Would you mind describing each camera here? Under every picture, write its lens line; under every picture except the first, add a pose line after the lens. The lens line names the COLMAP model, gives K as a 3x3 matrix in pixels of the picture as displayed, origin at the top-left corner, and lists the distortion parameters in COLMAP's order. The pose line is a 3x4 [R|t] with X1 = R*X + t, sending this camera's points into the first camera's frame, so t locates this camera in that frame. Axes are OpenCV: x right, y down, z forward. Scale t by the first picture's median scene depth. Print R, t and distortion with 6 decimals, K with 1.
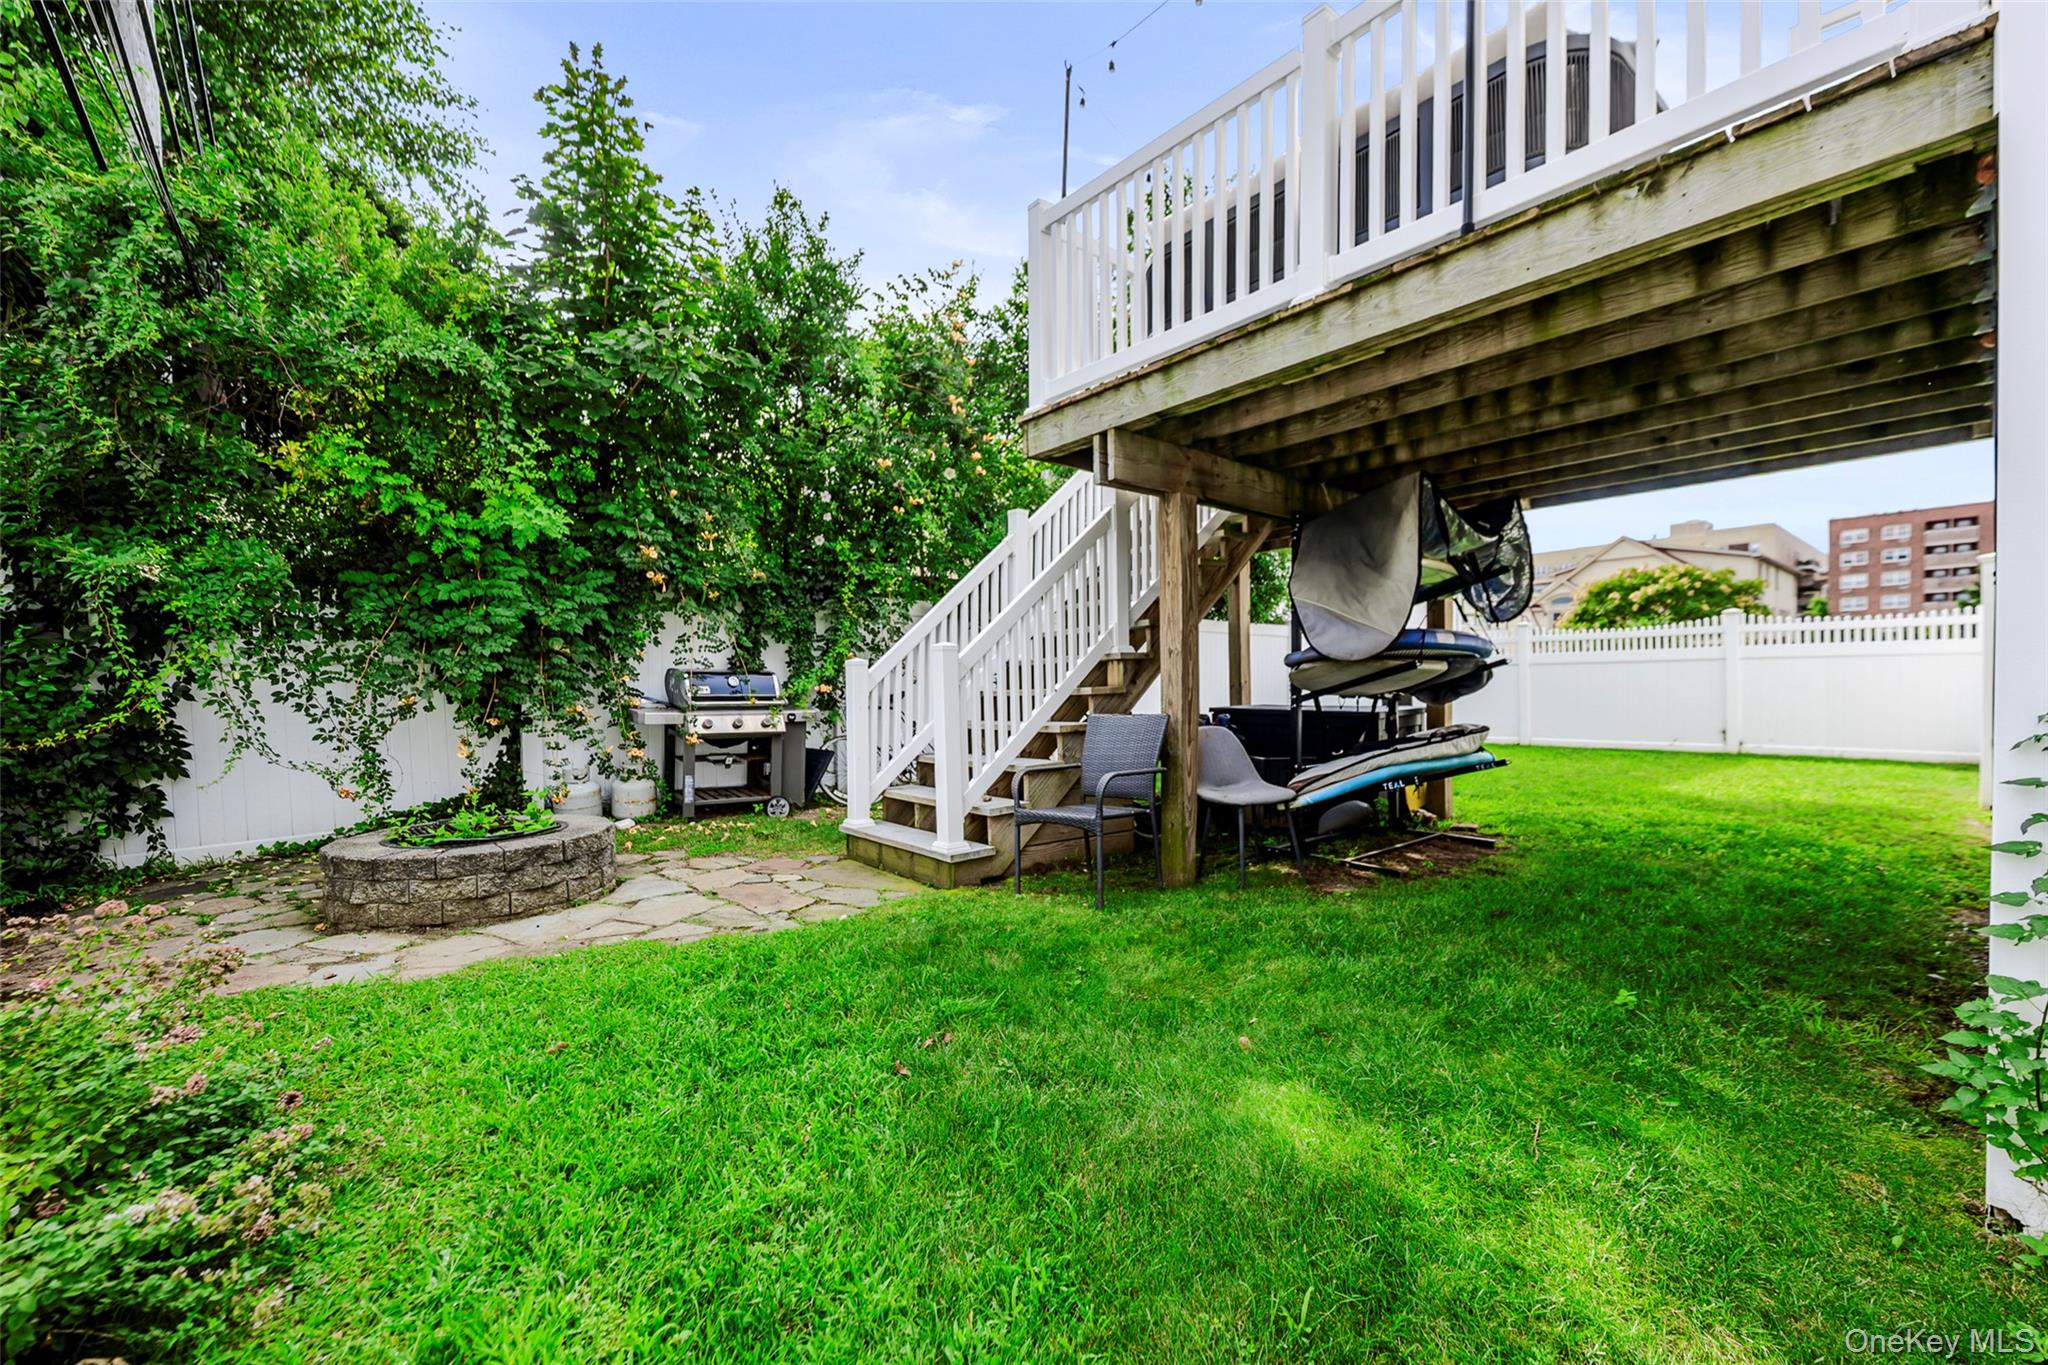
lens RADIAL K [[839.6, 0, 1024.0], [0, 839.6, 682.5], [0, 0, 1]] dist [0.000712, 0.000211]
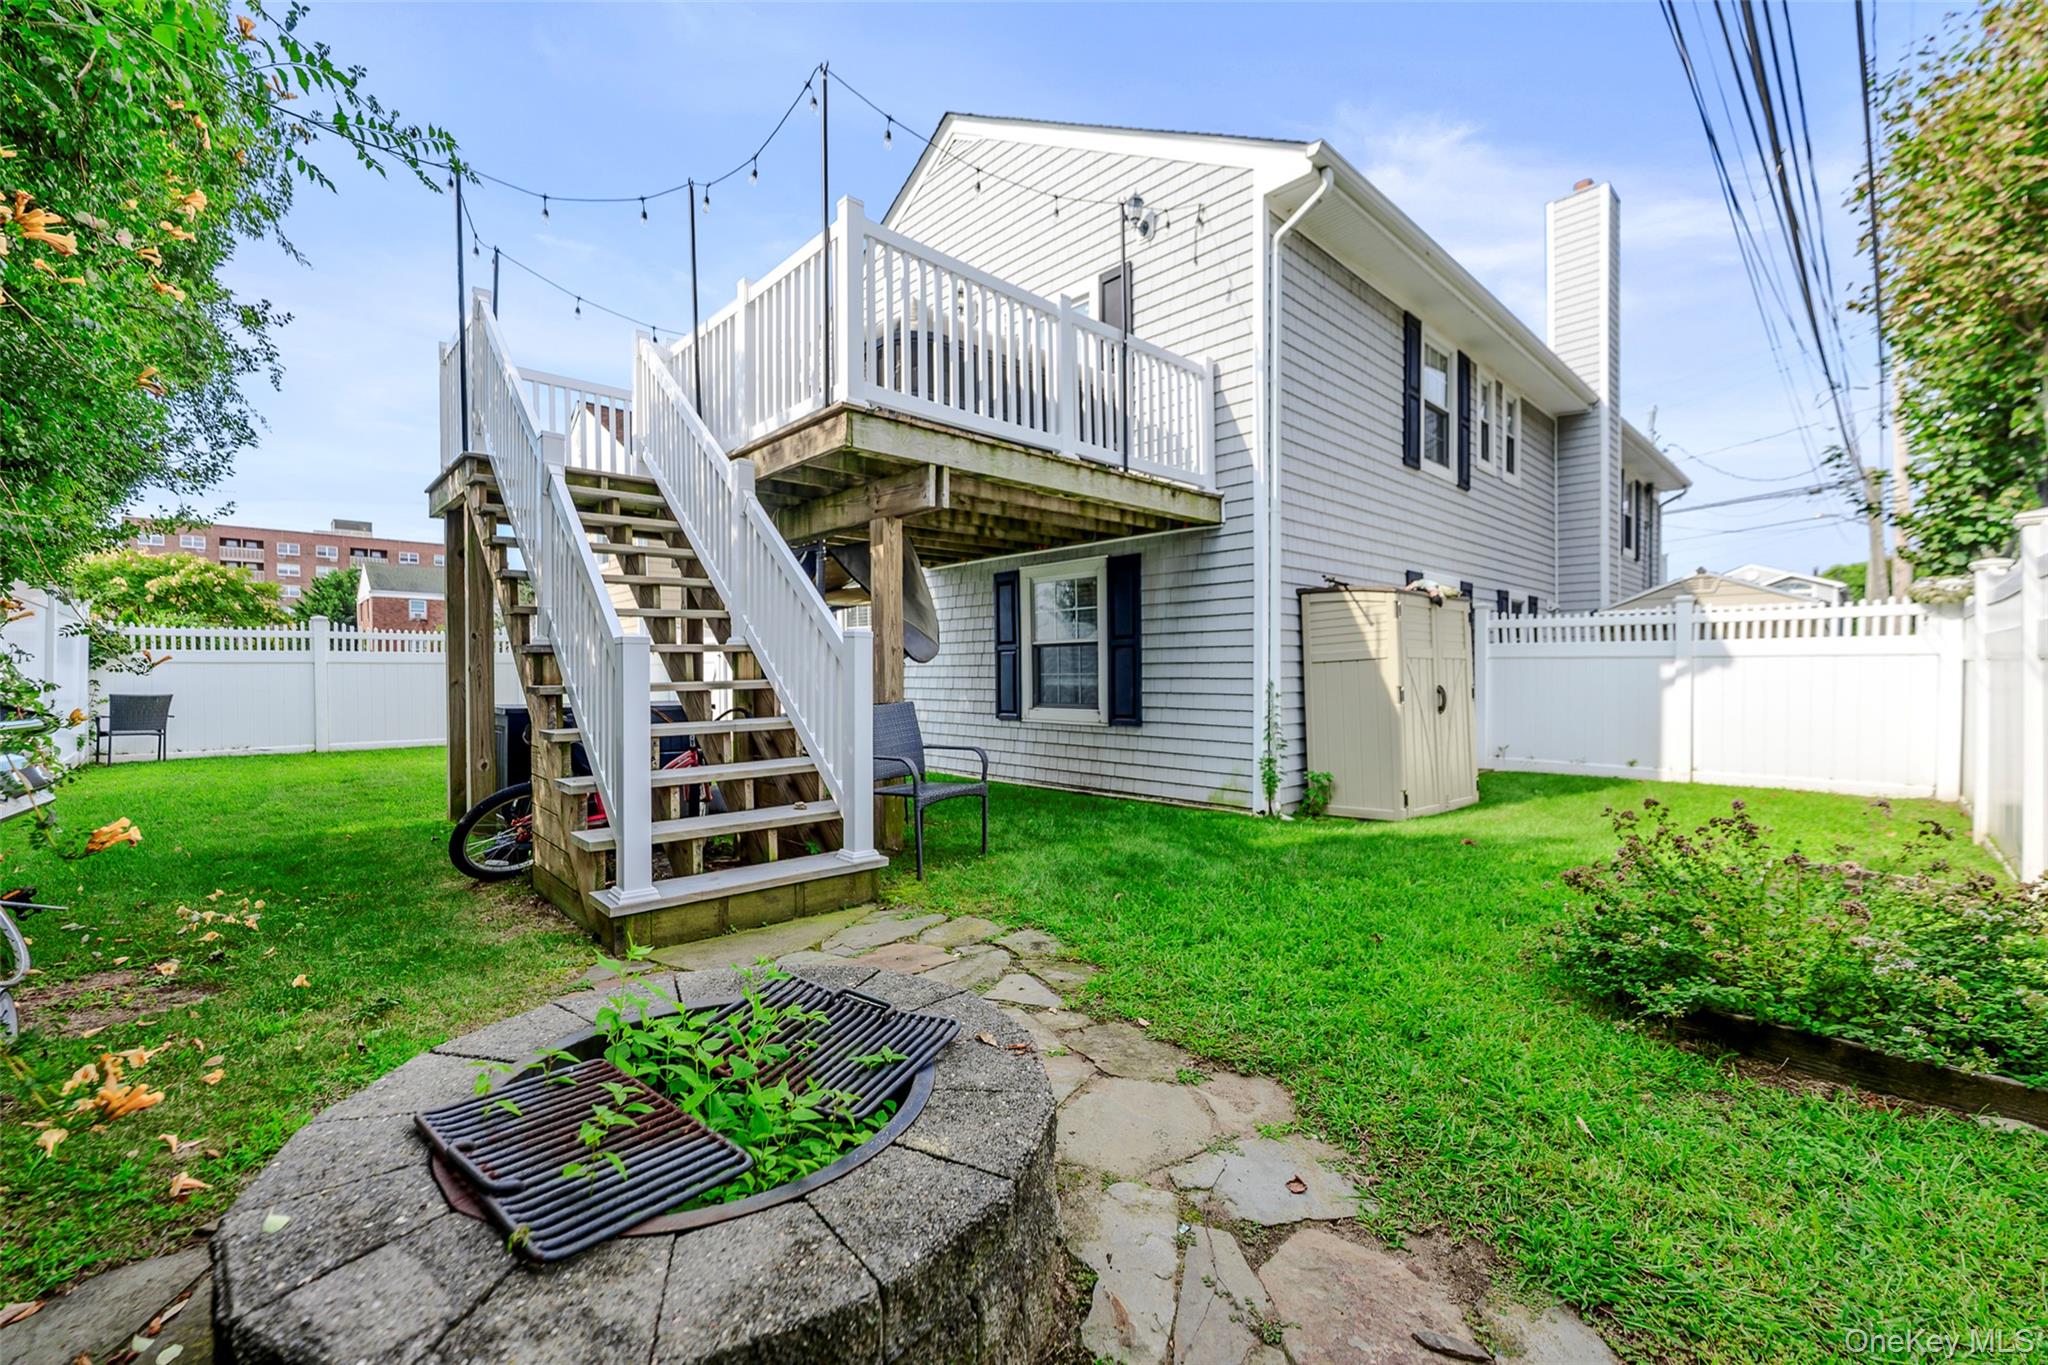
lens RADIAL K [[811.4, 0, 1029.7], [0, 811.4, 674.2], [0, 0, 1]] dist [0.000024, 0.000550]
pose [[-0.061568, 0.013478, 0.998012, -1.155734], [0.001874, 0.999909, -0.013388, 0.015636], [-0.998101, 0.001046, -0.061588, 1.030473]]
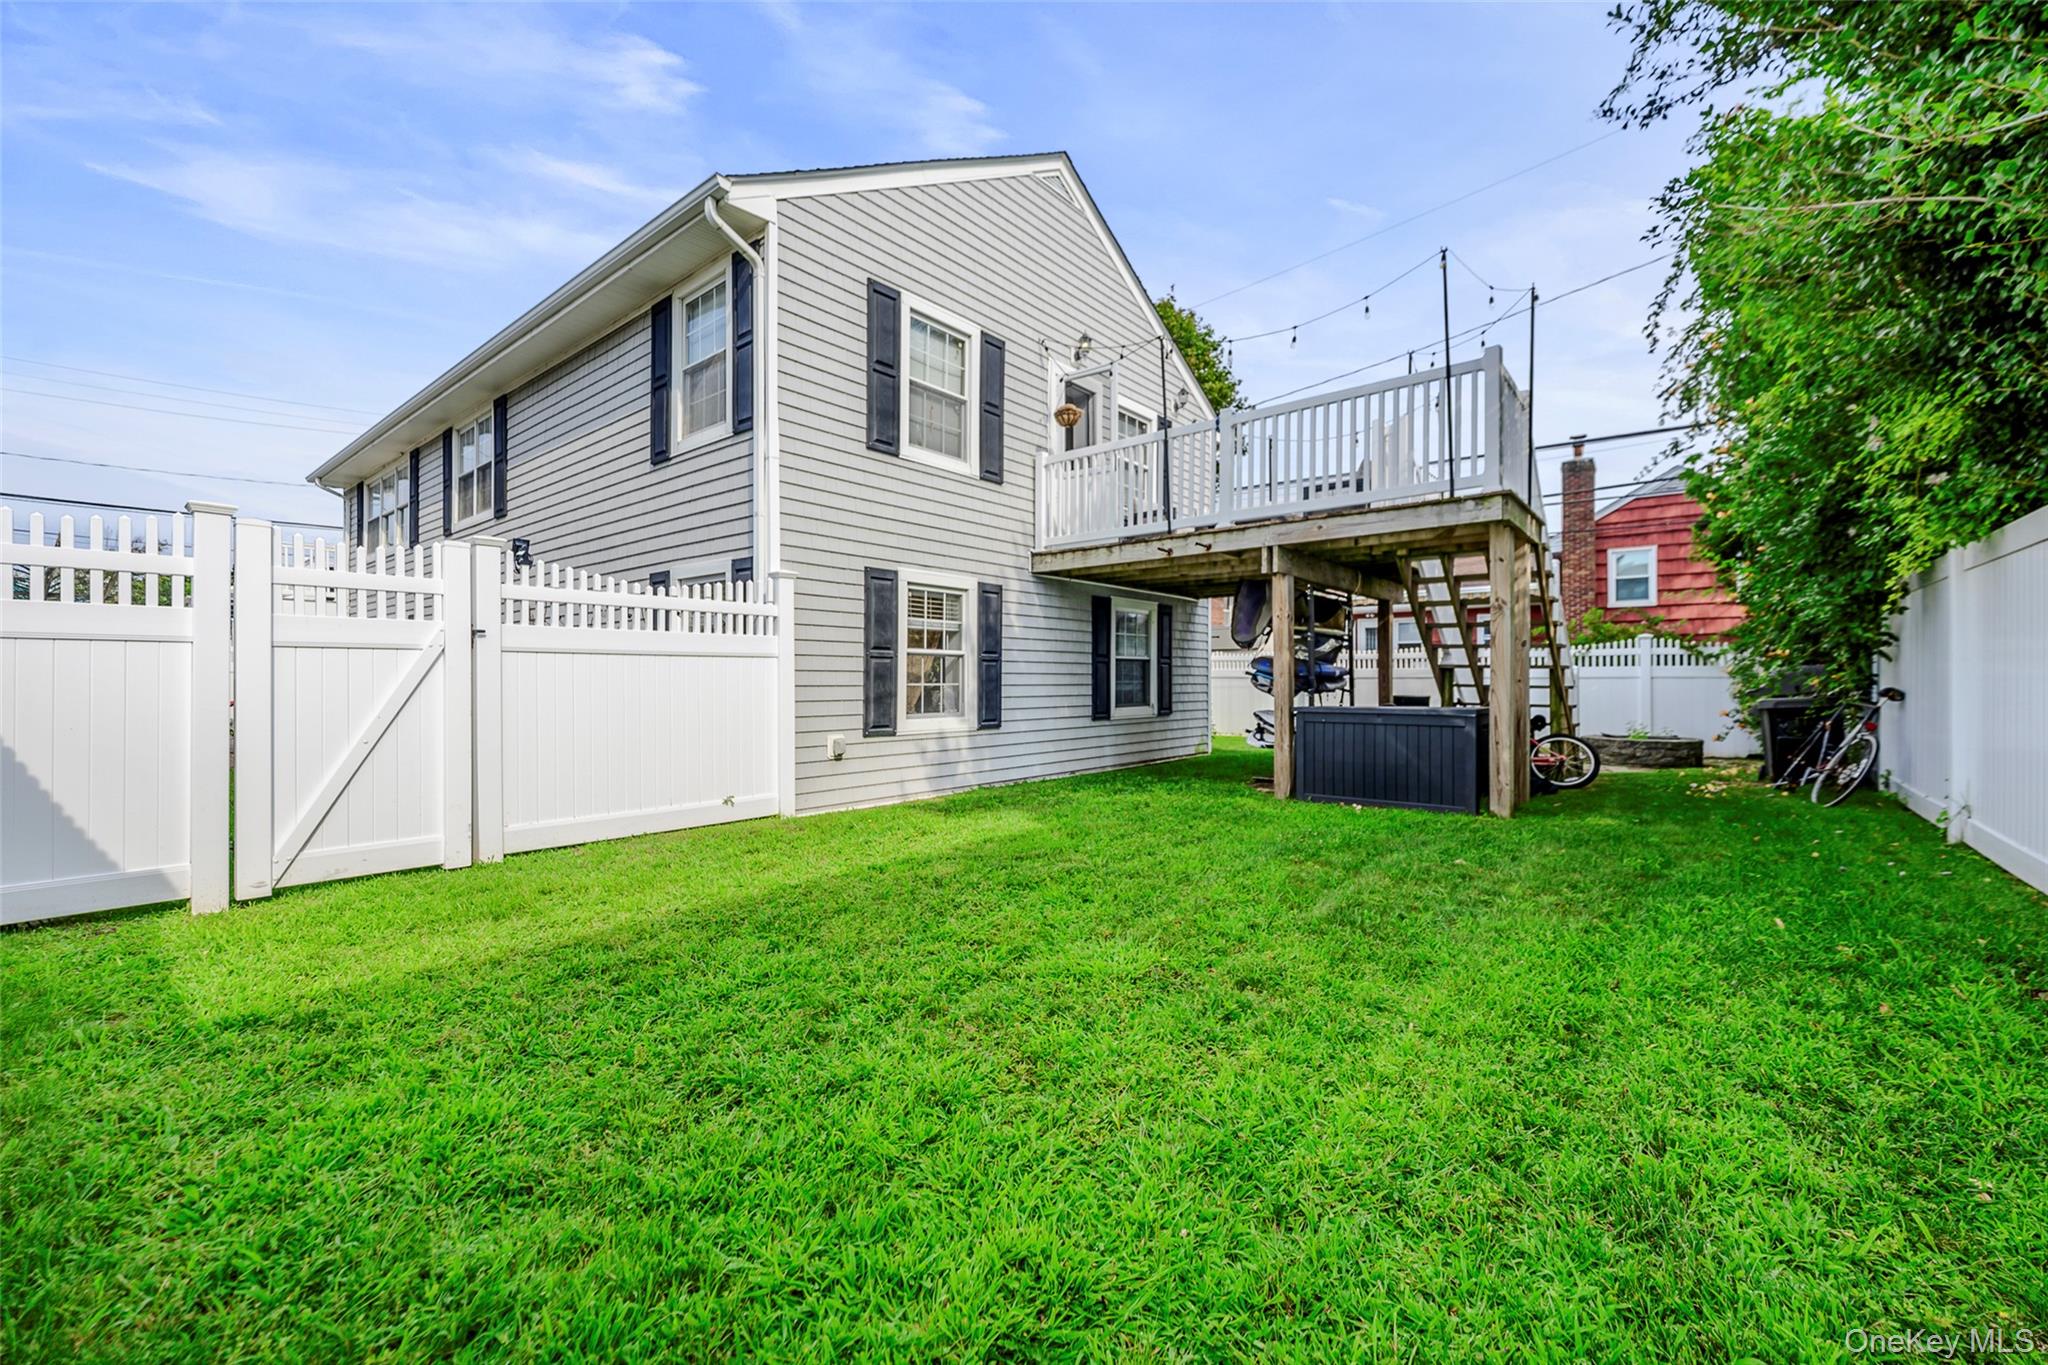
lens RADIAL K [[811.4, 0, 1029.7], [0, 811.4, 674.2], [0, 0, 1]] dist [0.000024, 0.000550]
pose [[-0.984643, 0.011245, -0.174219, 1.006359], [0.012042, 0.999921, -0.003517, -0.020495], [0.174166, -0.005560, -0.984701, 2.890397]]
